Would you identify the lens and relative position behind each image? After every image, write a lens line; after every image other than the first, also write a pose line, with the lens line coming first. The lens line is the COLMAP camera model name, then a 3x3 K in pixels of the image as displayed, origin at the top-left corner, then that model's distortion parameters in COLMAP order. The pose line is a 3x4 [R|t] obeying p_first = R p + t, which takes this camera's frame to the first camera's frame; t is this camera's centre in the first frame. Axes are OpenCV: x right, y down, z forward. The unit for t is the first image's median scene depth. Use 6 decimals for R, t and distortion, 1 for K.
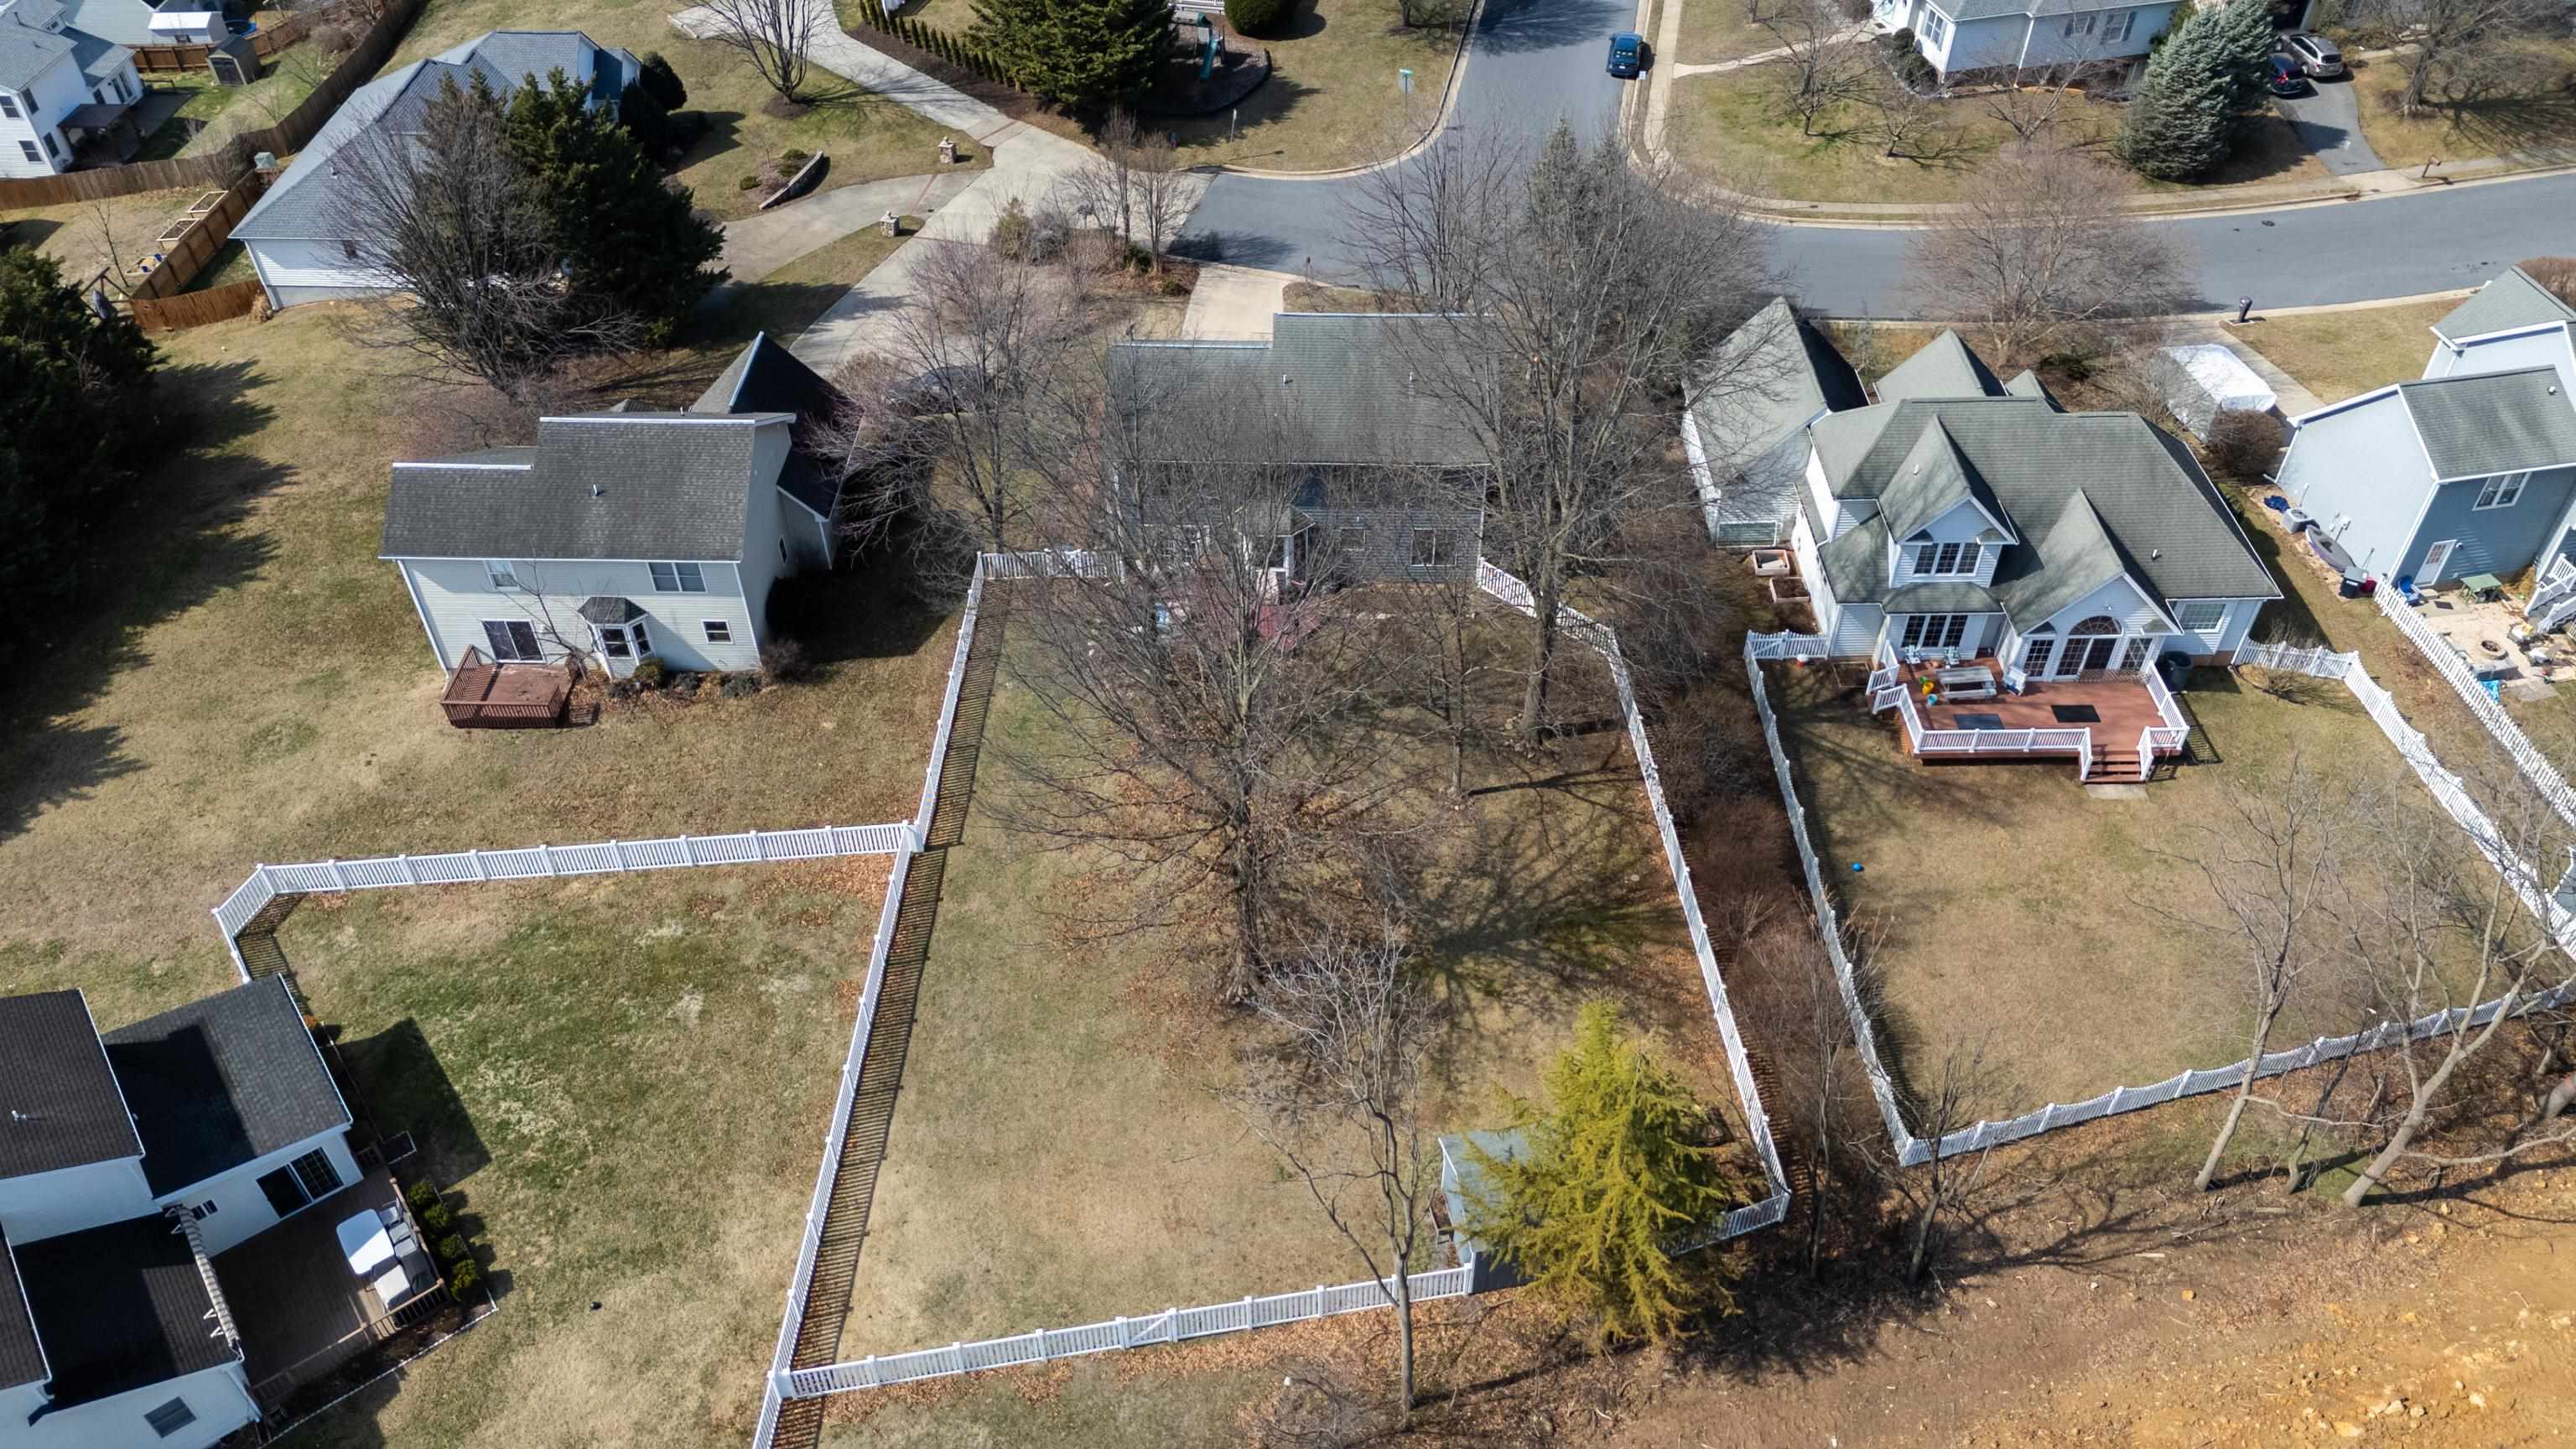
lens RADIAL K [[1889.9, 0, 1282.3], [0, 1889.9, 740.9], [0, 0, 1]] dist [0.061141, -0.052325]
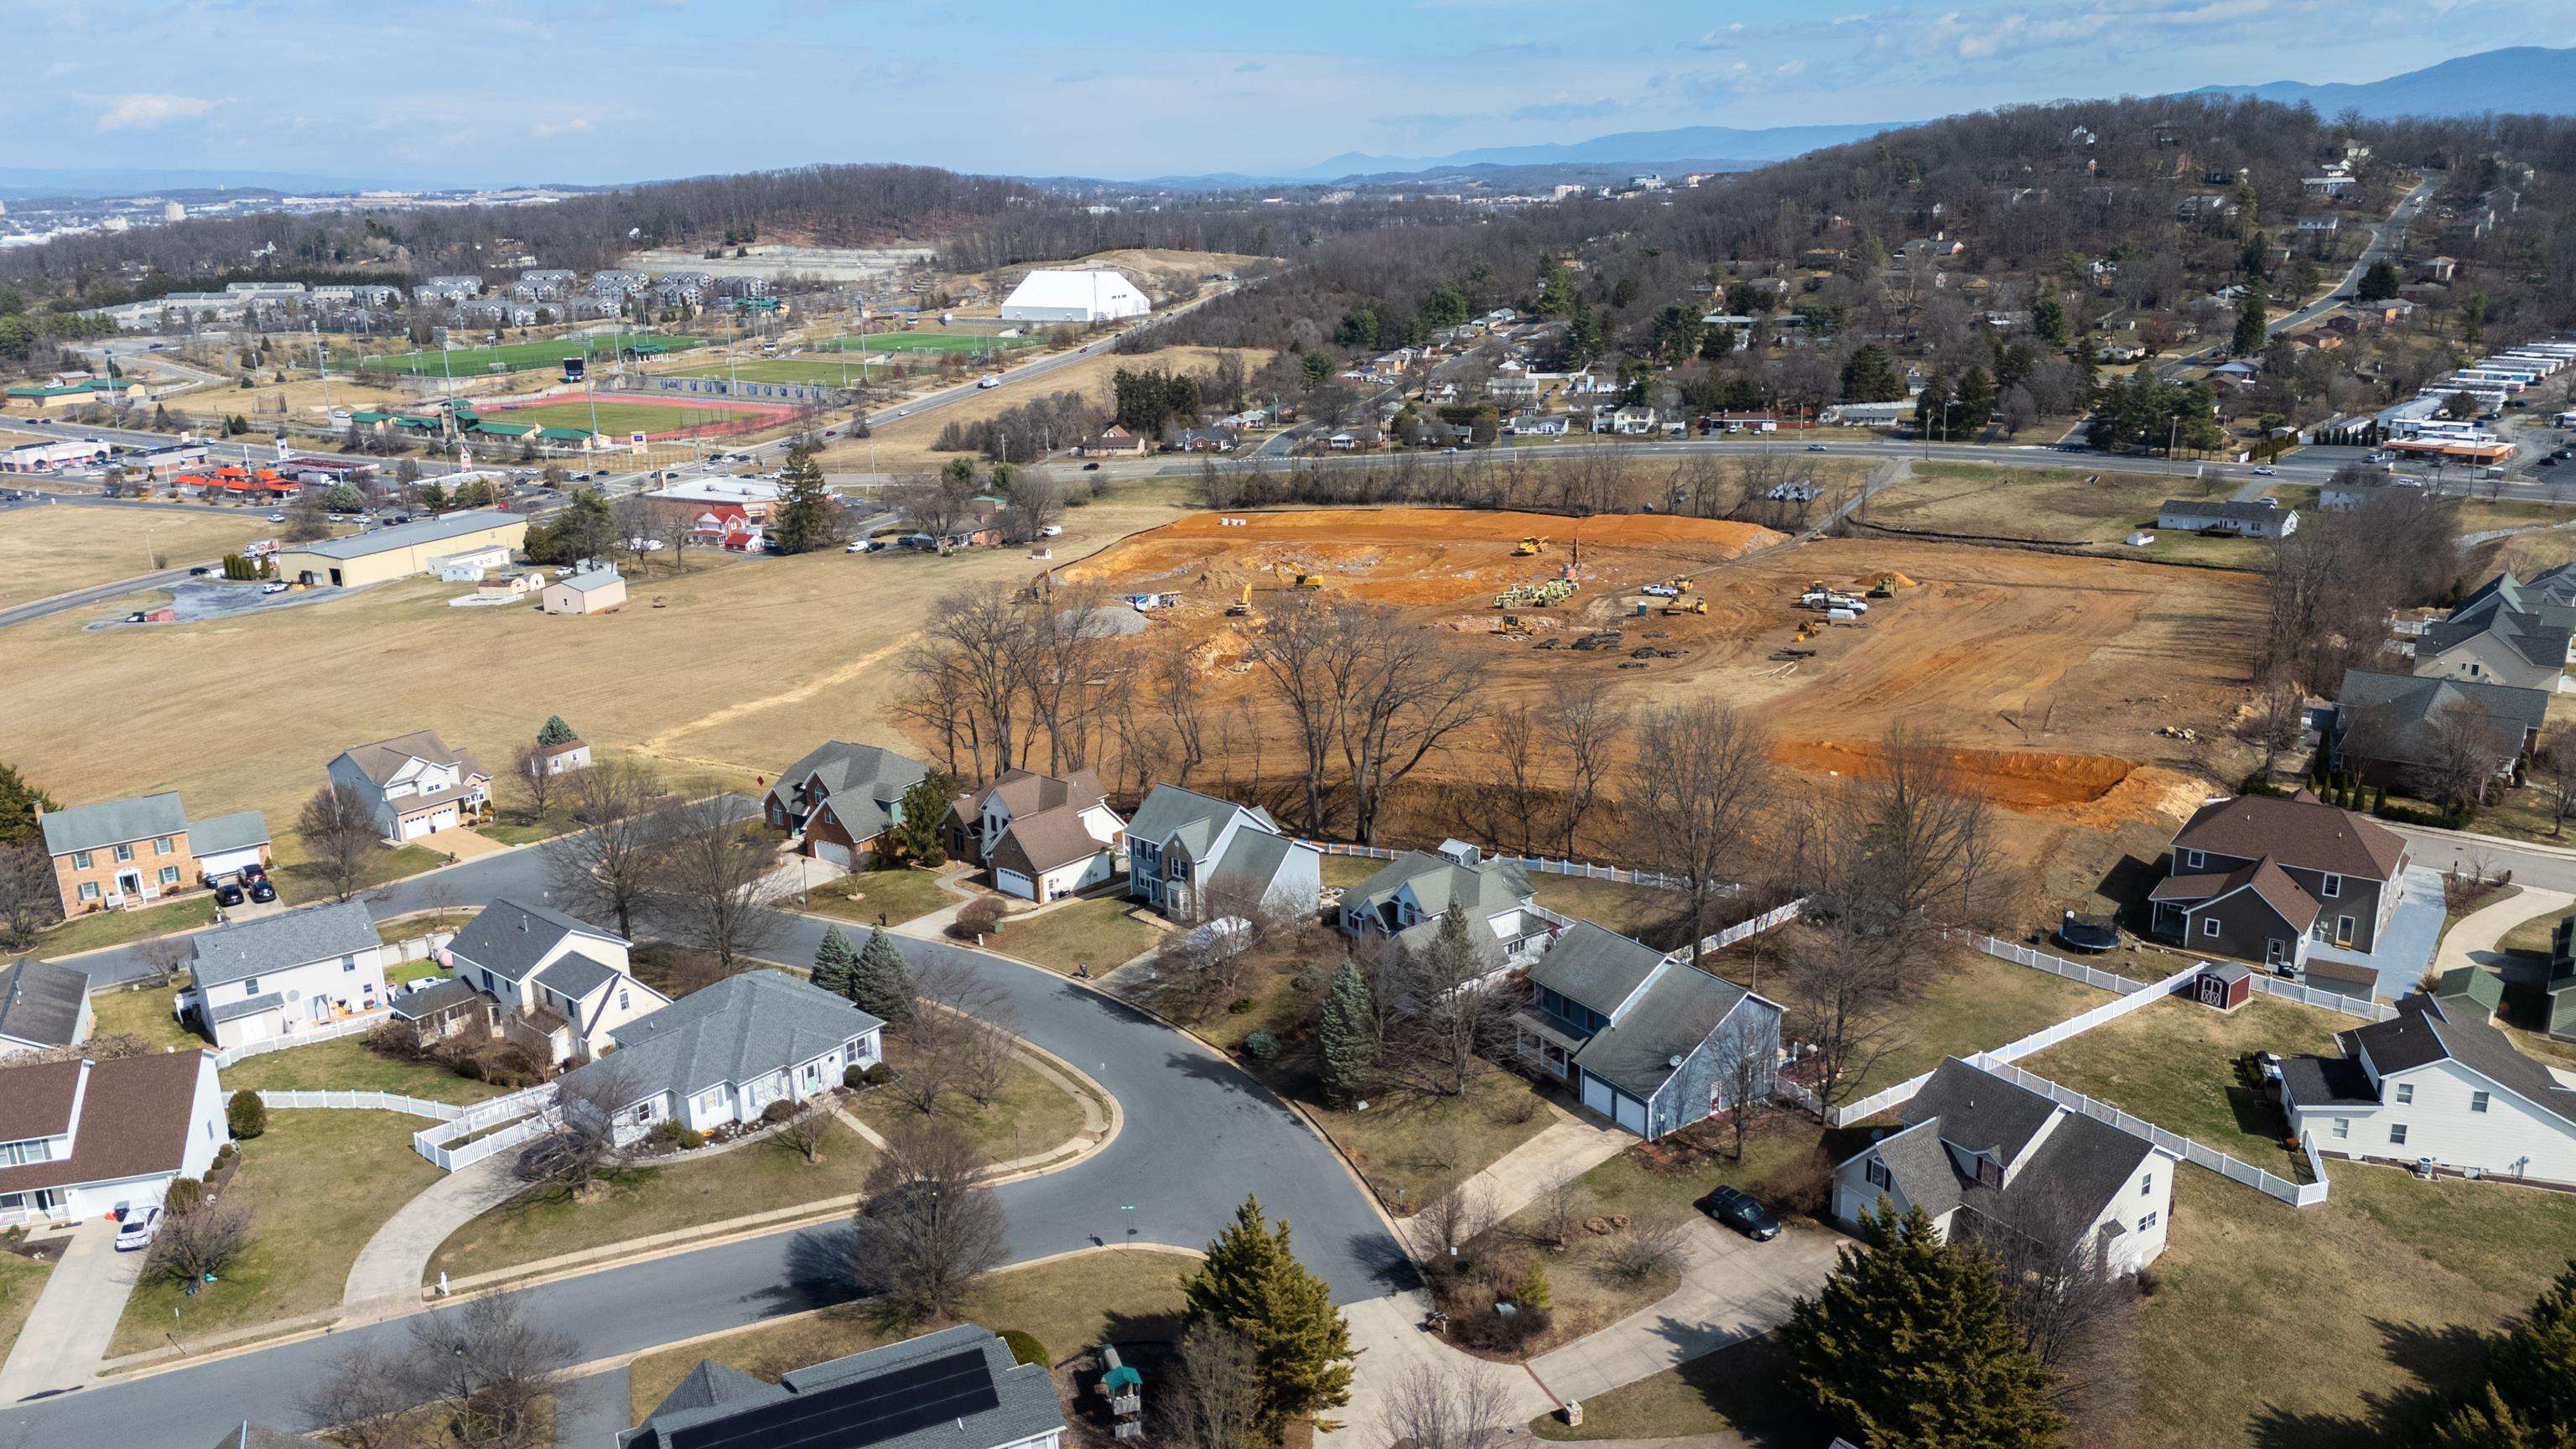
lens RADIAL K [[1897.4, 0, 1288.0], [0, 1897.4, 724.5], [0, 0, 1]] dist [0.091226, -0.117973]
pose [[-0.581467, -0.210123, 0.785967, -1.172028], [0.580458, 0.569766, 0.581752, -1.613019], [-0.570057, 0.794491, -0.209332, 1.405214]]
